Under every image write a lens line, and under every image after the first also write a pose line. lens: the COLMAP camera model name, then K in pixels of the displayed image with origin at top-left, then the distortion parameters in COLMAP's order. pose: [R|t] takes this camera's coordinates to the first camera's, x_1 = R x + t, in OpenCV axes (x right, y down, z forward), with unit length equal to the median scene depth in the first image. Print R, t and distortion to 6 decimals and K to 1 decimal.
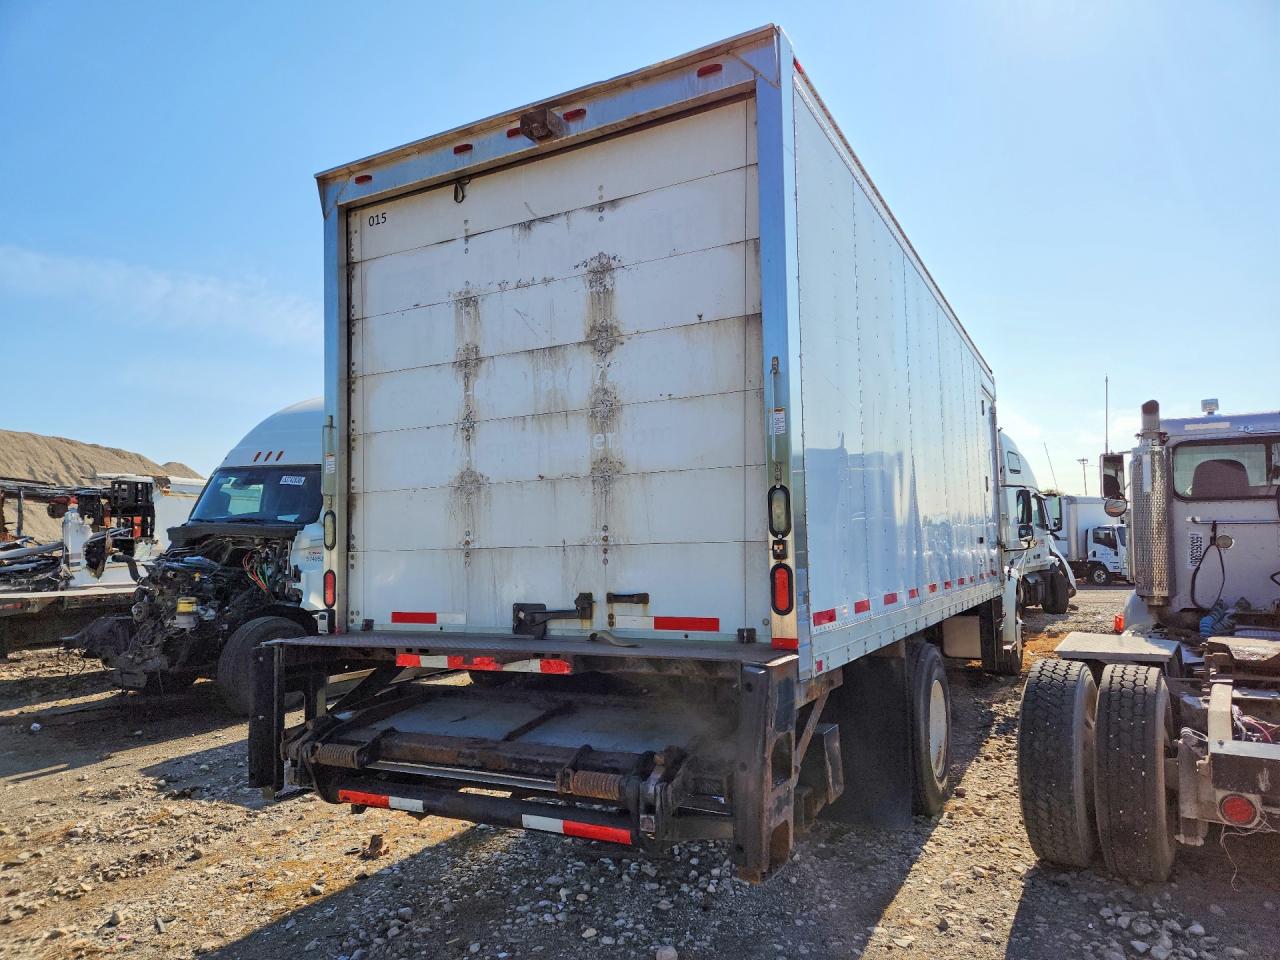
lens RADIAL K [[892.7, 0, 640.0], [0, 892.7, 480.0], [0, 0, 1]] dist [0.091195, -0.097118]
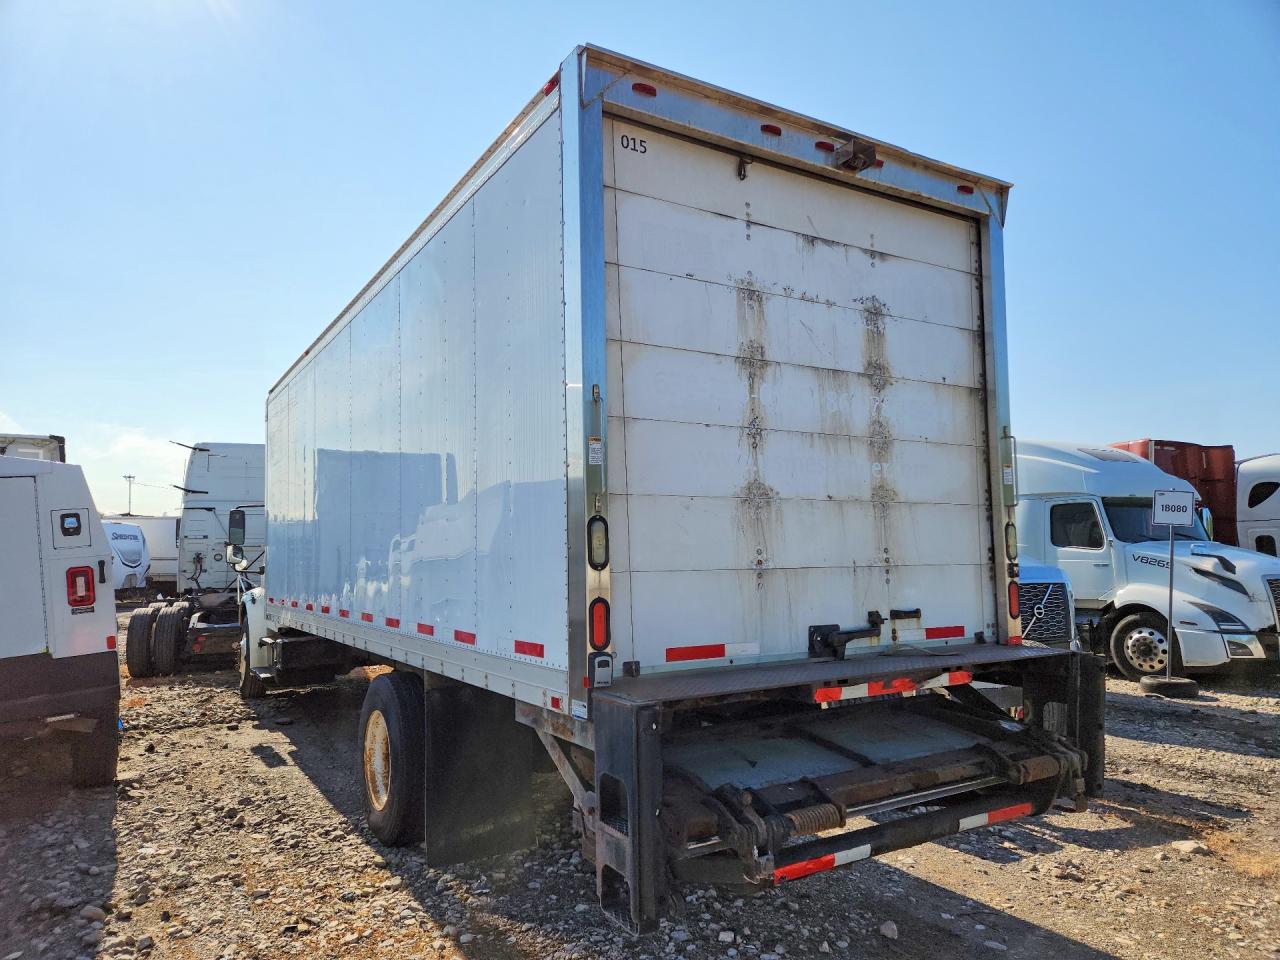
lens RADIAL K [[892.7, 0, 640.0], [0, 892.7, 480.0], [0, 0, 1]] dist [0.091195, -0.097118]
pose [[0.461808, 0.086192, 0.882782, -1.097758], [-0.068244, 0.995770, -0.061524, 0.053750], [-0.884351, -0.031832, 0.465737, 0.724078]]
